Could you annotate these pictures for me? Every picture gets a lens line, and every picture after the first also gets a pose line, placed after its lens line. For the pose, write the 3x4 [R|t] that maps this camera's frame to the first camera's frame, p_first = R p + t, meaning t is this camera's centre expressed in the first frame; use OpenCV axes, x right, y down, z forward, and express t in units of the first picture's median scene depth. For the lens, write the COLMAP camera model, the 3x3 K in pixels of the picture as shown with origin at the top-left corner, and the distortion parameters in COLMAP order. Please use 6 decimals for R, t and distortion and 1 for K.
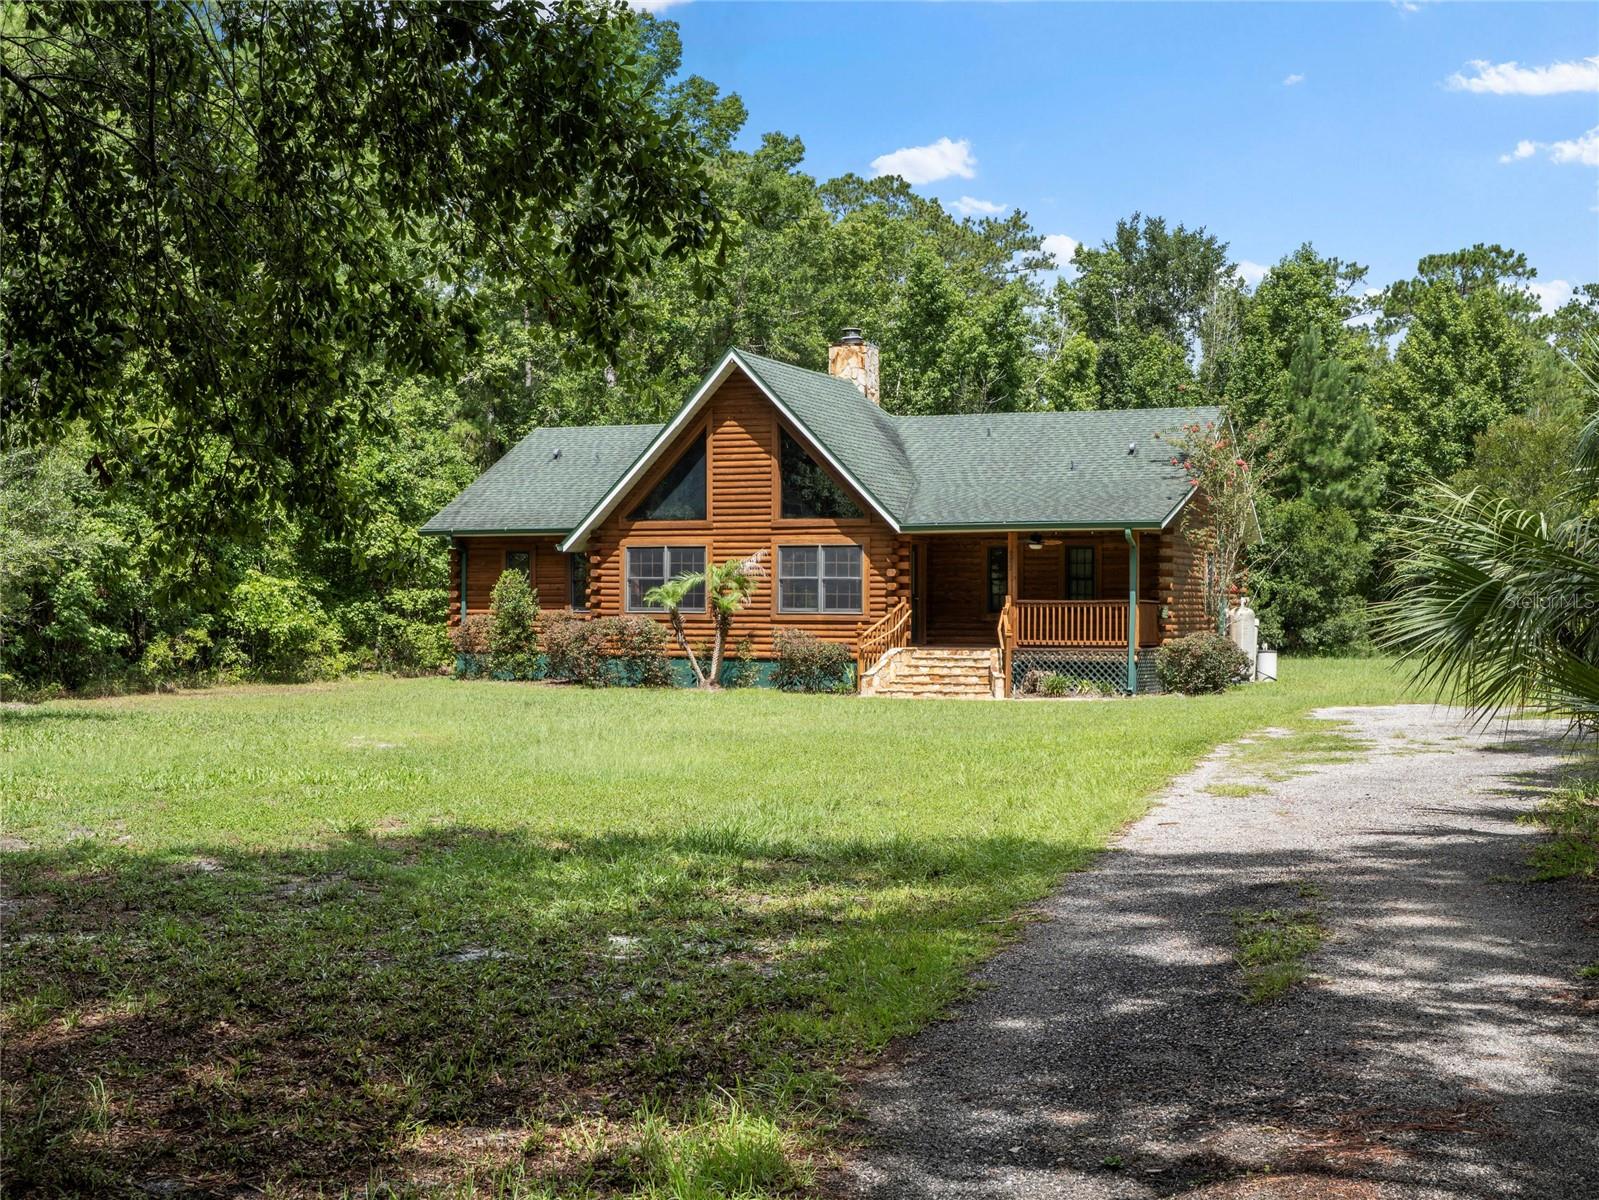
lens RADIAL K [[2052.0, 0, 799.9], [0, 2052.0, 598.2], [0, 0, 1]] dist [-0.019199, 0.000000]
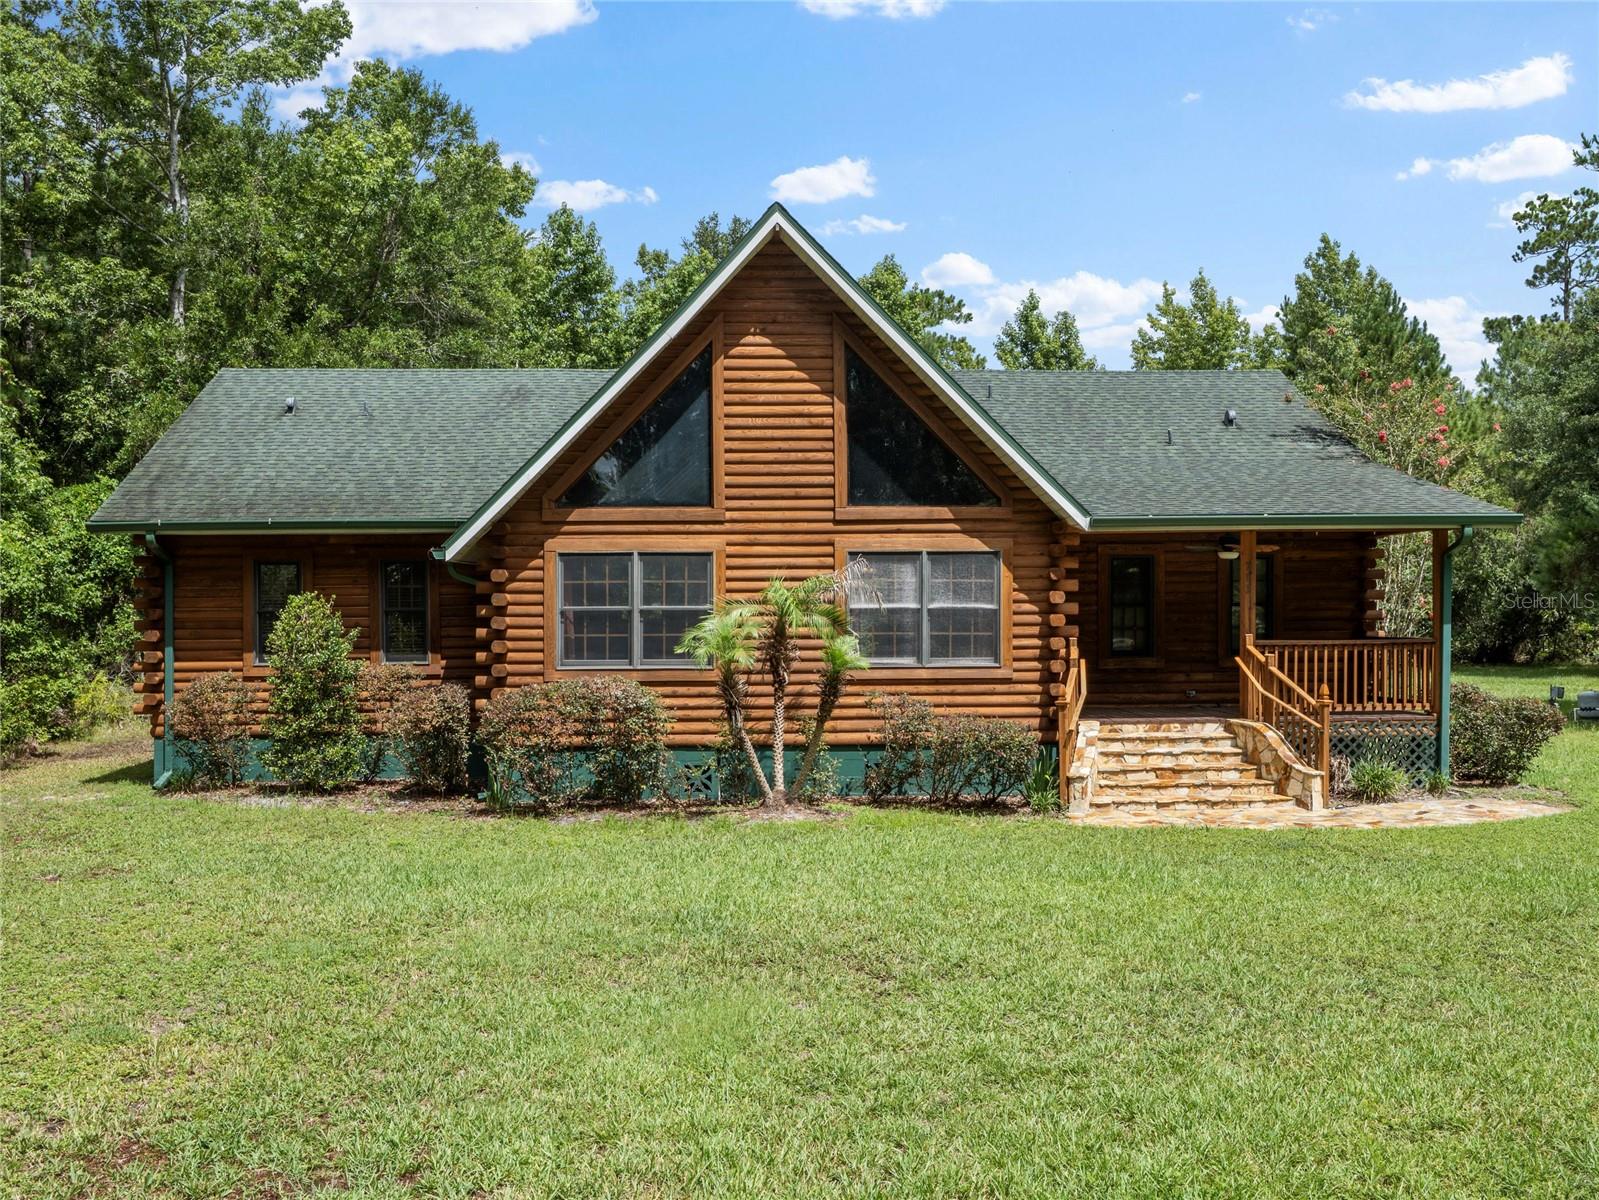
lens RADIAL K [[1588.8, 0, 799.2], [0, 1588.8, 602.5], [0, 0, 1]] dist [0.024064, 0.000000]
pose [[0.914935, -0.007963, 0.403522, -0.203395], [0.007681, 0.999968, 0.002316, -0.012157], [-0.403527, 0.000981, 0.914967, 0.583941]]
